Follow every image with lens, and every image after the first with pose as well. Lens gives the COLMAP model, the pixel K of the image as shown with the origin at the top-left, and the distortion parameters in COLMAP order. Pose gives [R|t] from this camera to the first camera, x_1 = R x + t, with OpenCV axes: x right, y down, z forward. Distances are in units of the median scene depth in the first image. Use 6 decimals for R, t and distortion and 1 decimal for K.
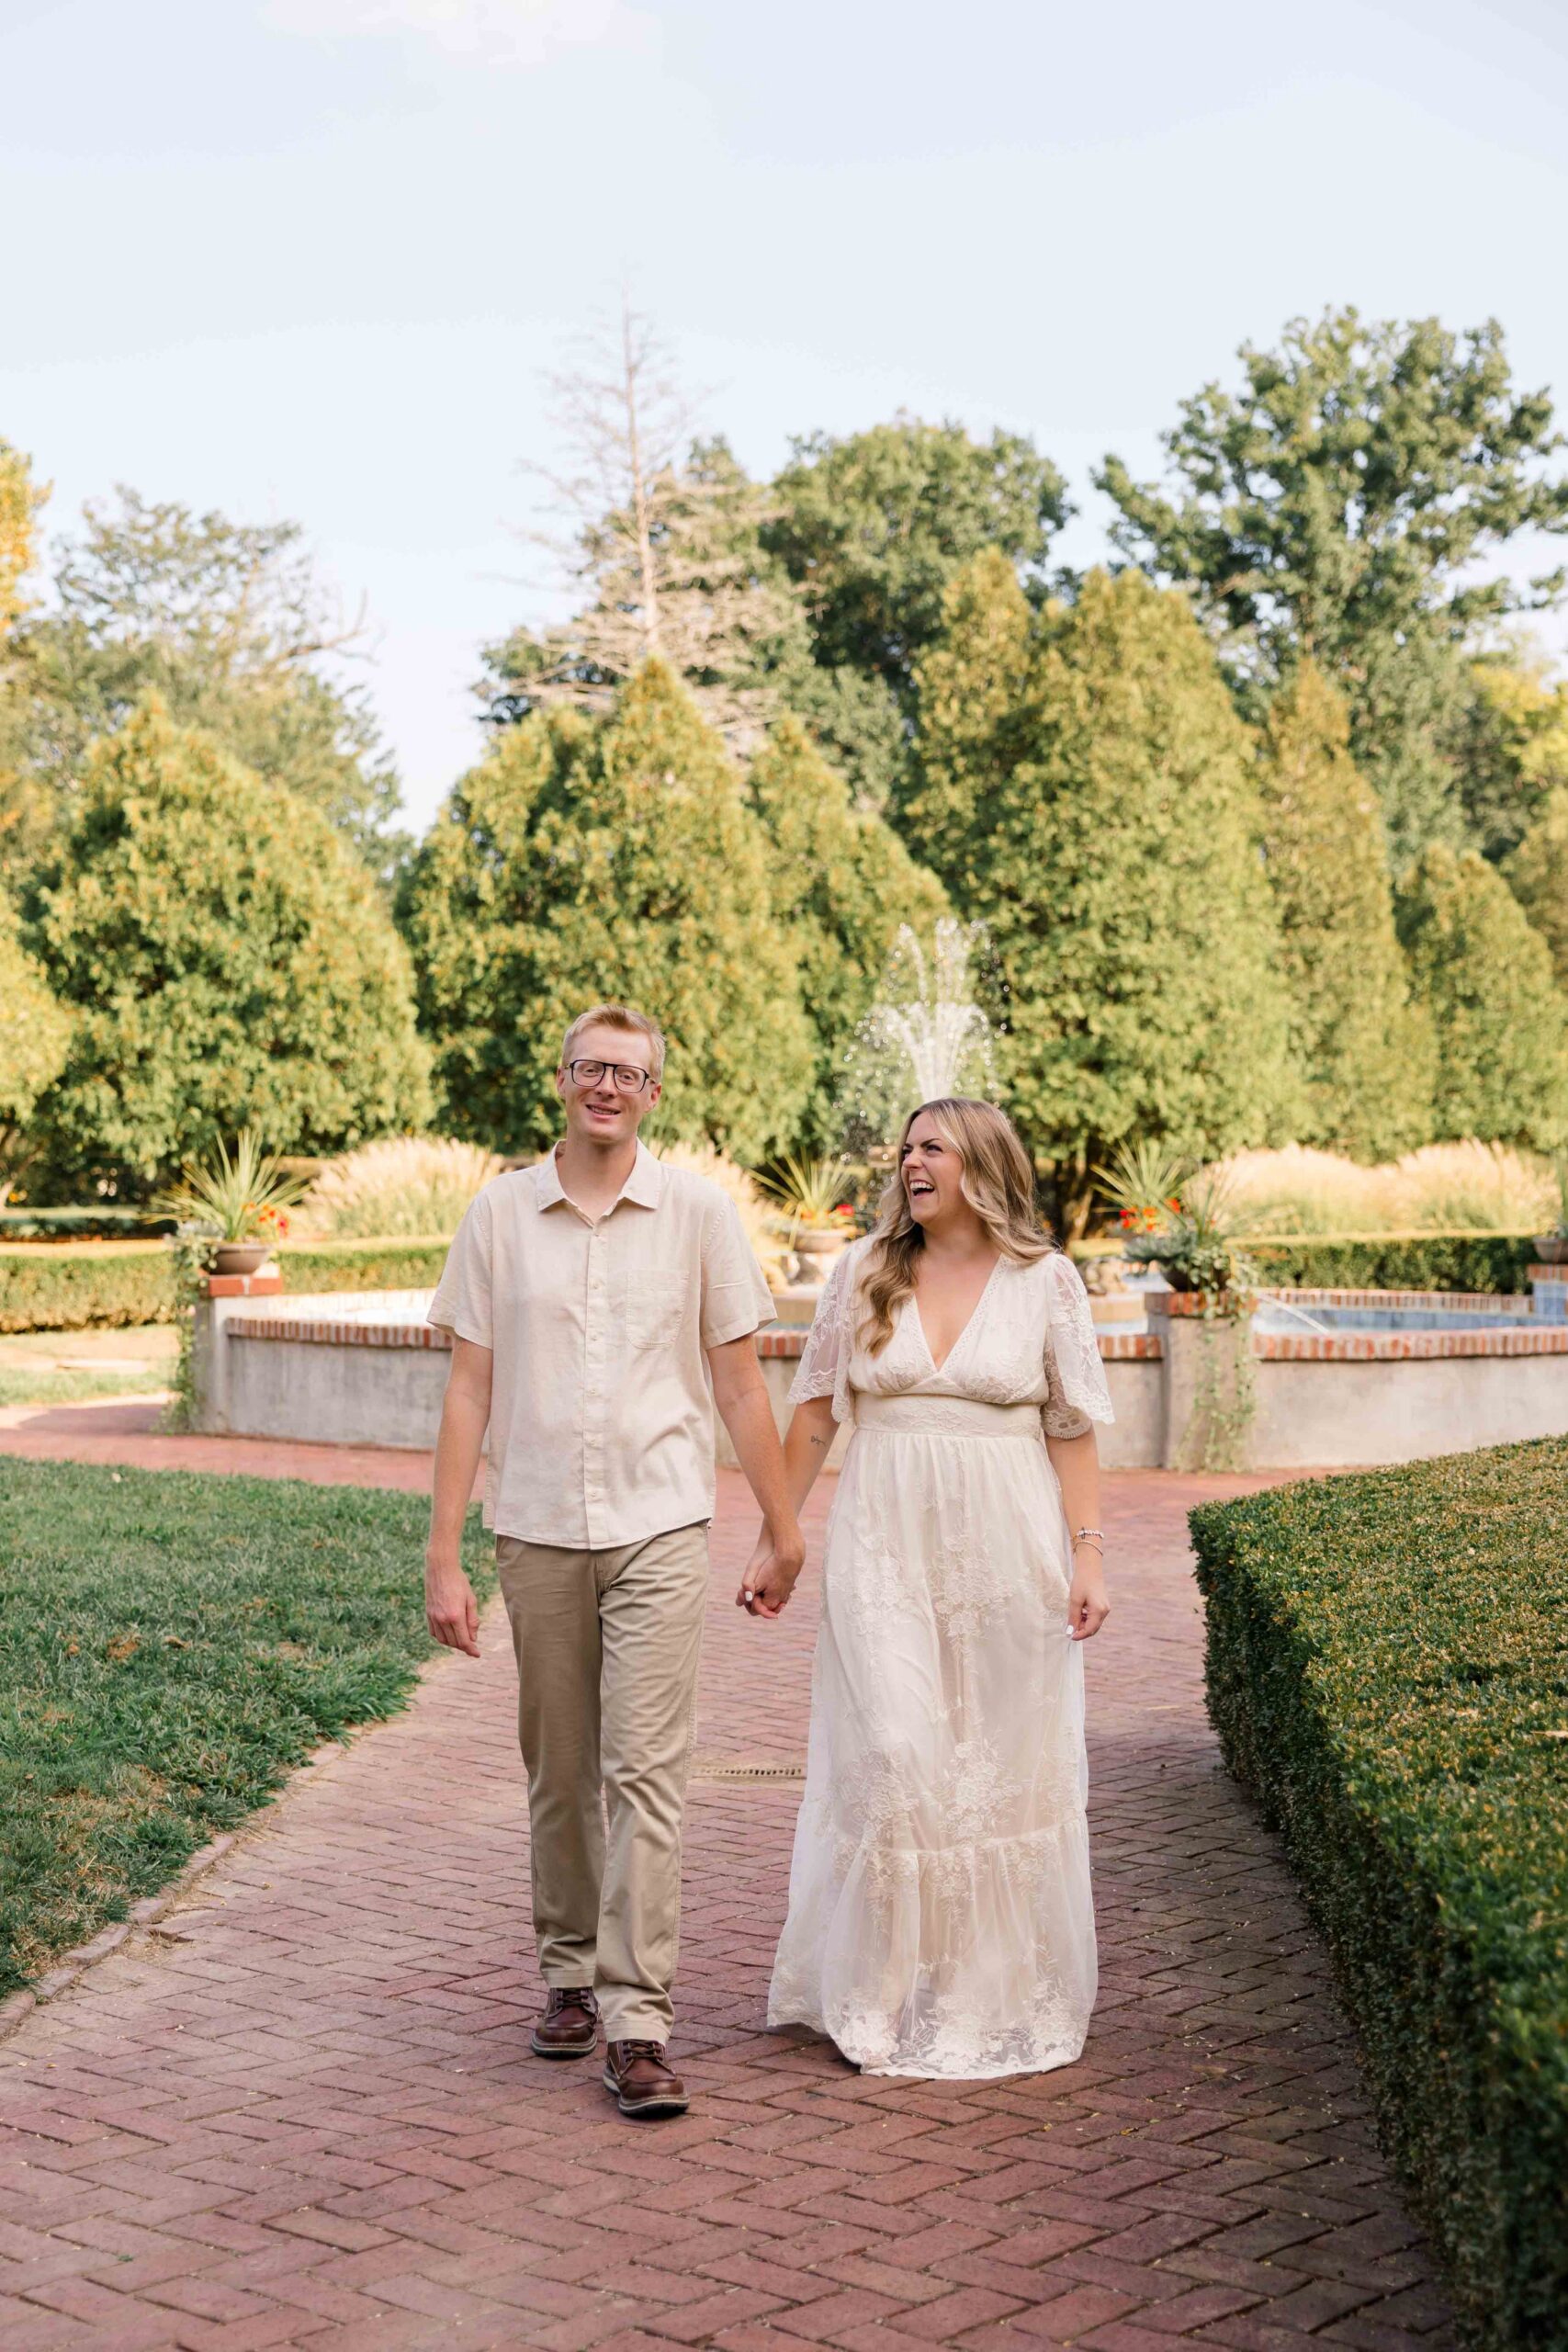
lens RADIAL K [[3230.9, 0, 784.0], [0, 3230.9, 1176.0], [0, 0, 1]] dist [0.300997, 0.016755]
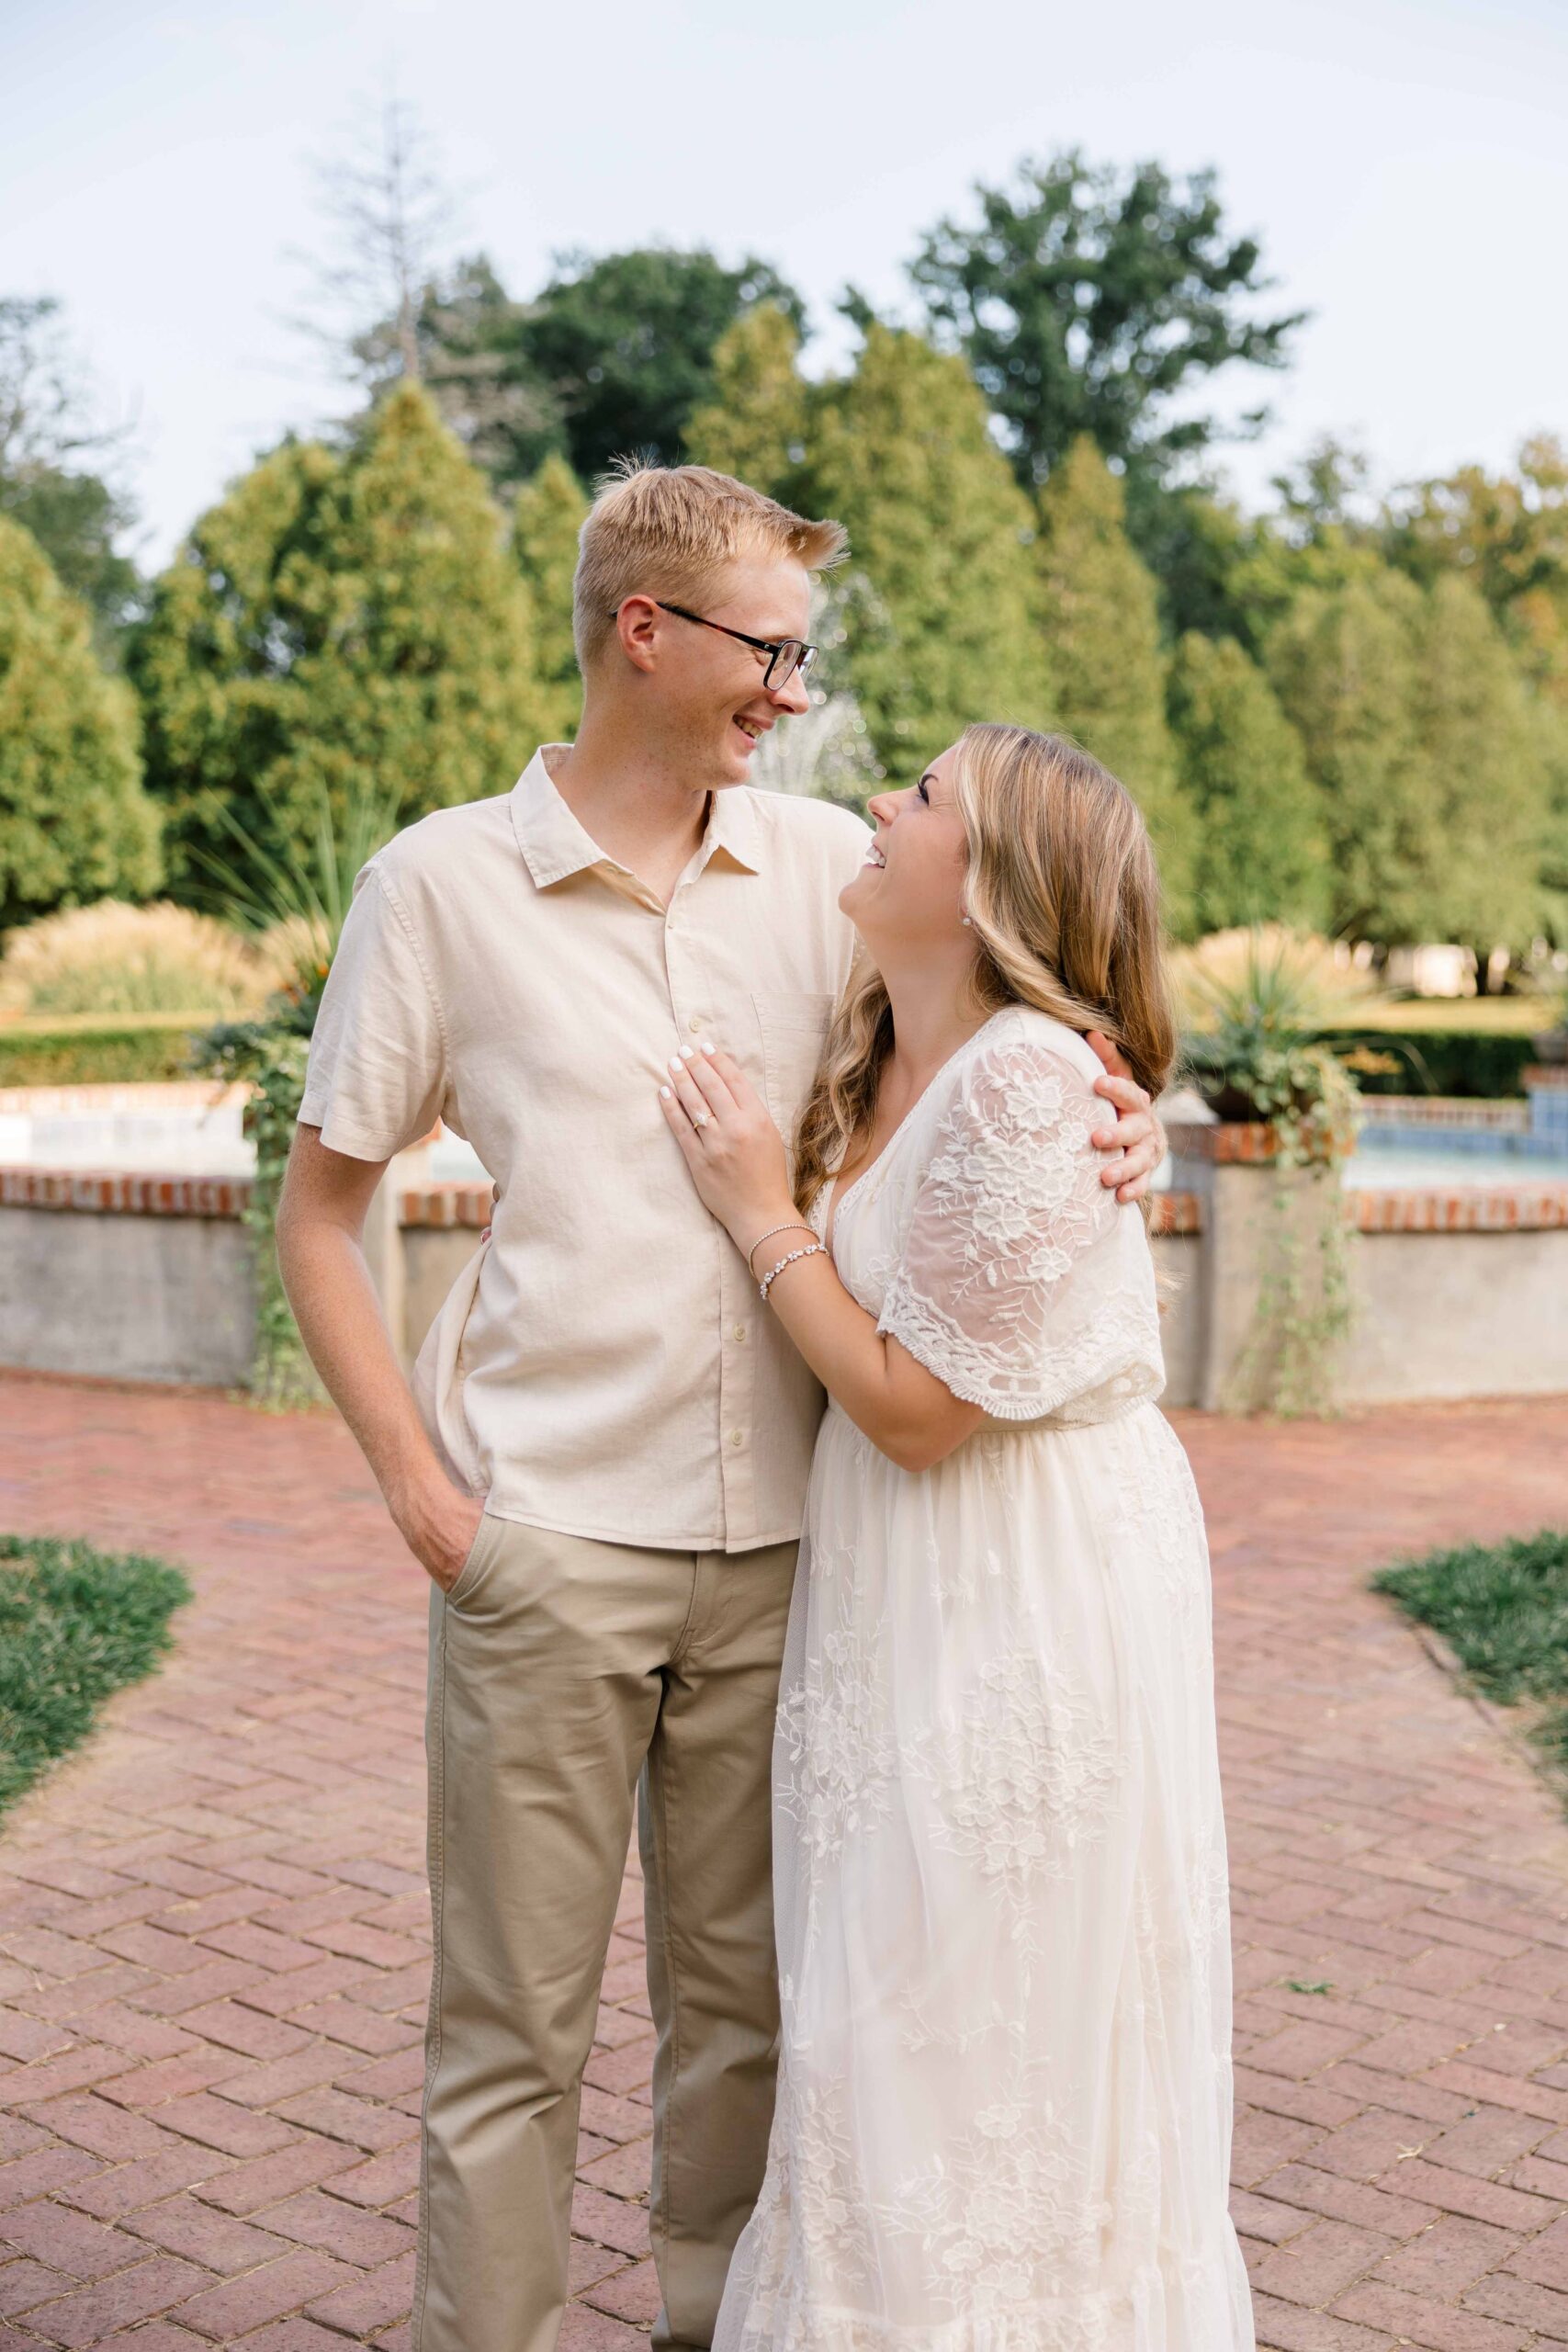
lens RADIAL K [[2924.9, 0, 792.0], [0, 2924.9, 1201.1], [0, 0, 1]] dist [0.017570, 0.036991]
pose [[0.996347, 0.002165, 0.085364, -0.002584], [-0.009062, 0.996714, 0.080490, 0.002200], [-0.084910, -0.080969, 0.993093, 0.150435]]
